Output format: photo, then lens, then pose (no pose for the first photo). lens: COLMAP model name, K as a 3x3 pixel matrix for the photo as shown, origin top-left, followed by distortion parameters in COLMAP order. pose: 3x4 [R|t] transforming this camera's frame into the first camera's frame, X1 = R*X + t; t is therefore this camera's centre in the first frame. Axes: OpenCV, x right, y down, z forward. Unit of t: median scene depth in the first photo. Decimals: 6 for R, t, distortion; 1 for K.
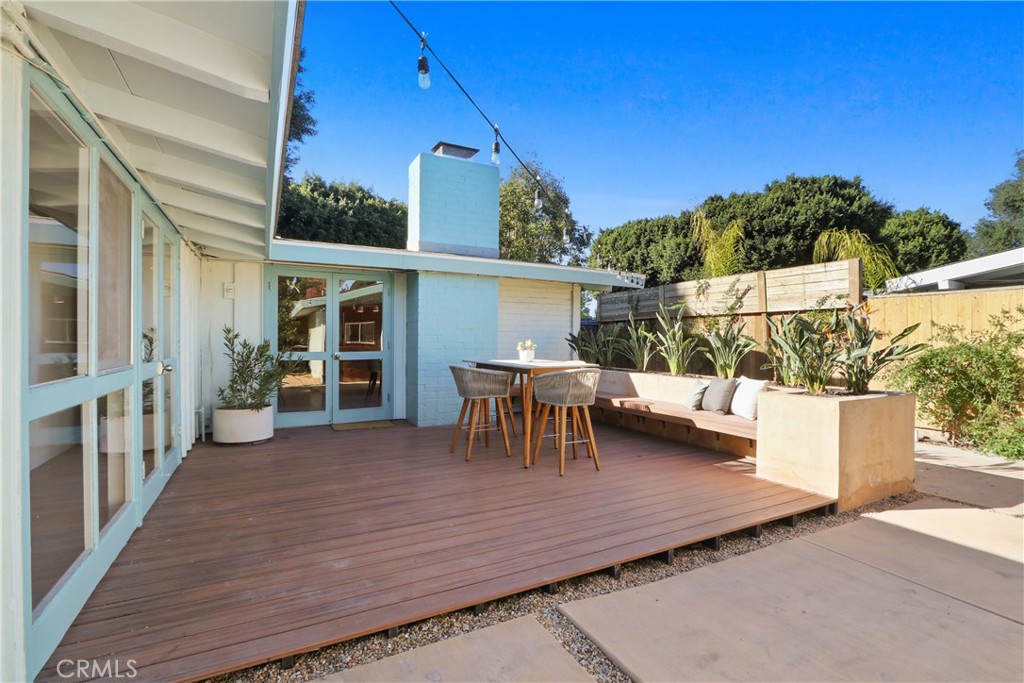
lens RADIAL K [[478.0, 0, 518.2], [0, 478.0, 341.8], [0, 0, 1]] dist [-0.027614, 0.009600]
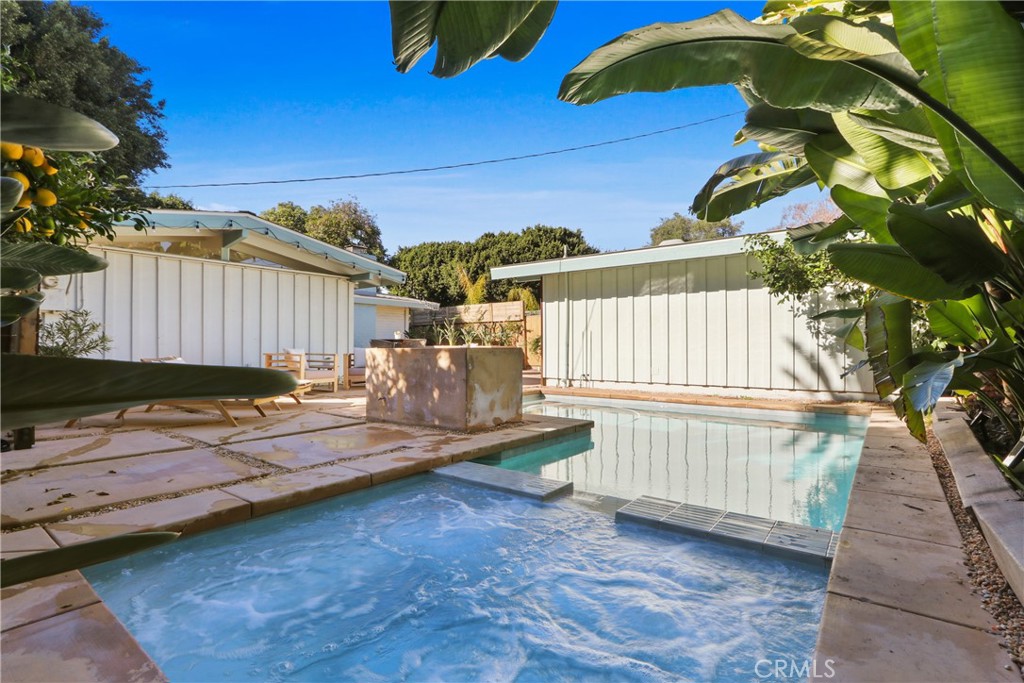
lens RADIAL K [[478.0, 0, 518.2], [0, 478.0, 341.8], [0, 0, 1]] dist [-0.027614, 0.009600]
pose [[0.909363, -0.003682, 0.415988, -0.078002], [0.008347, 0.999921, -0.009397, 0.014226], [-0.415920, 0.012017, 0.909322, -0.280150]]
